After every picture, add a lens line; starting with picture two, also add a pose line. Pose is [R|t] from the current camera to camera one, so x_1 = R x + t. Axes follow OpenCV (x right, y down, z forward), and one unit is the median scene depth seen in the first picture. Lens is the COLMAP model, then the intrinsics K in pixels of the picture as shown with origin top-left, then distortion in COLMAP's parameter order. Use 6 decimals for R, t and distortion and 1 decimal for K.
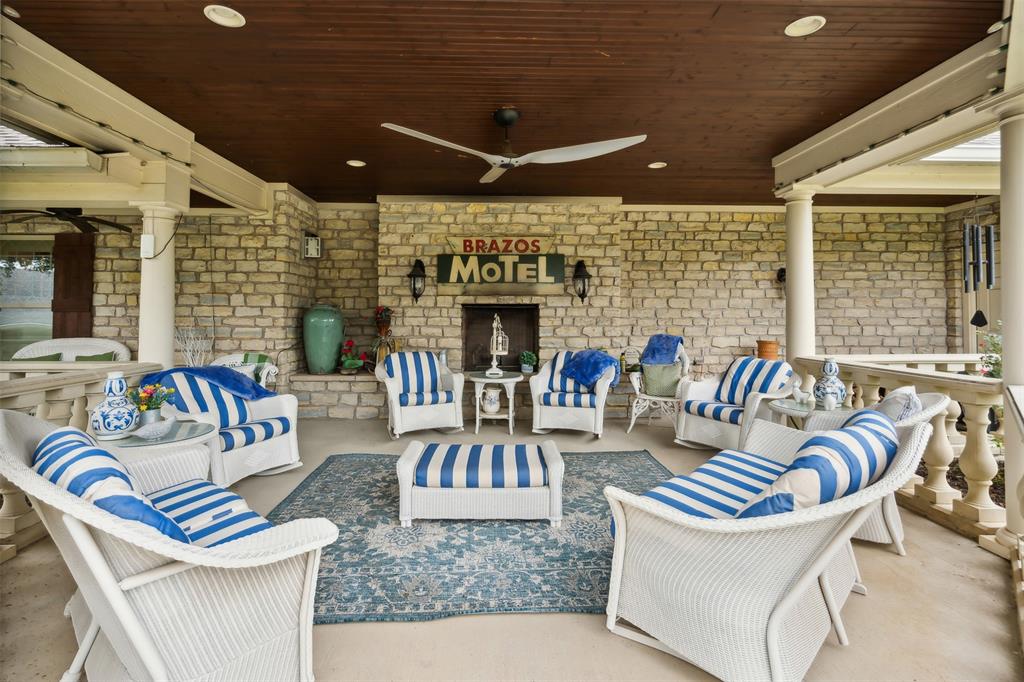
lens RADIAL K [[493.4, 0, 510.2], [0, 493.4, 295.4], [0, 0, 1]] dist [0.002402, 0.000185]
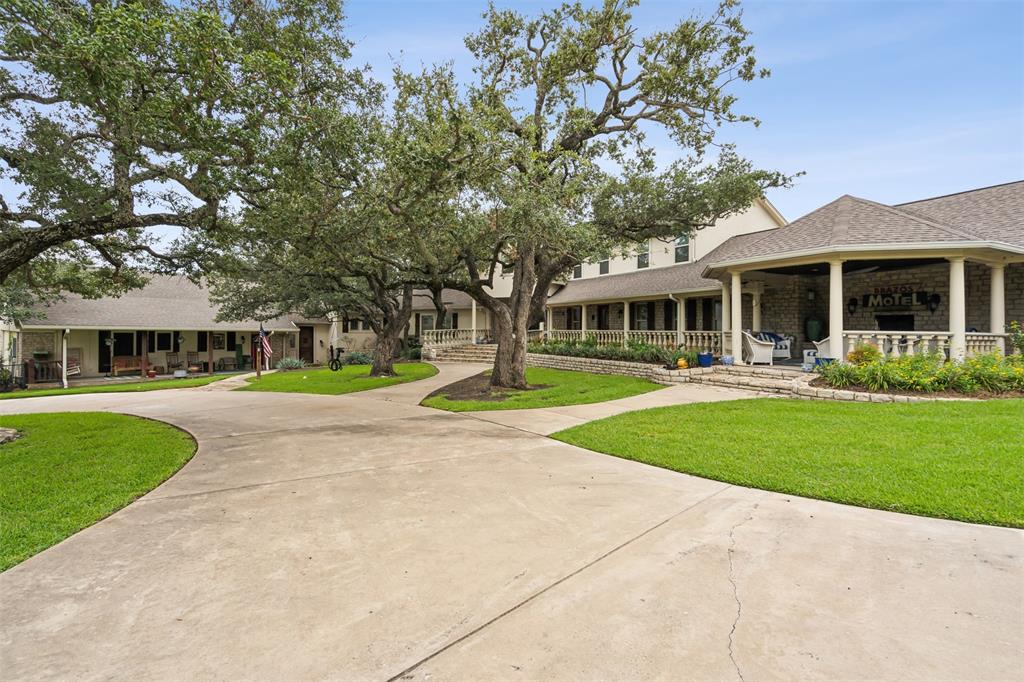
lens RADIAL K [[478.6, 0, 514.2], [0, 478.6, 326.7], [0, 0, 1]] dist [-0.000100, -0.000059]
pose [[0.443588, -0.004454, -0.896220, 1.194740], [0.022663, 0.999724, 0.006248, 0.017759], [0.895944, -0.023082, 0.443567, -1.570777]]
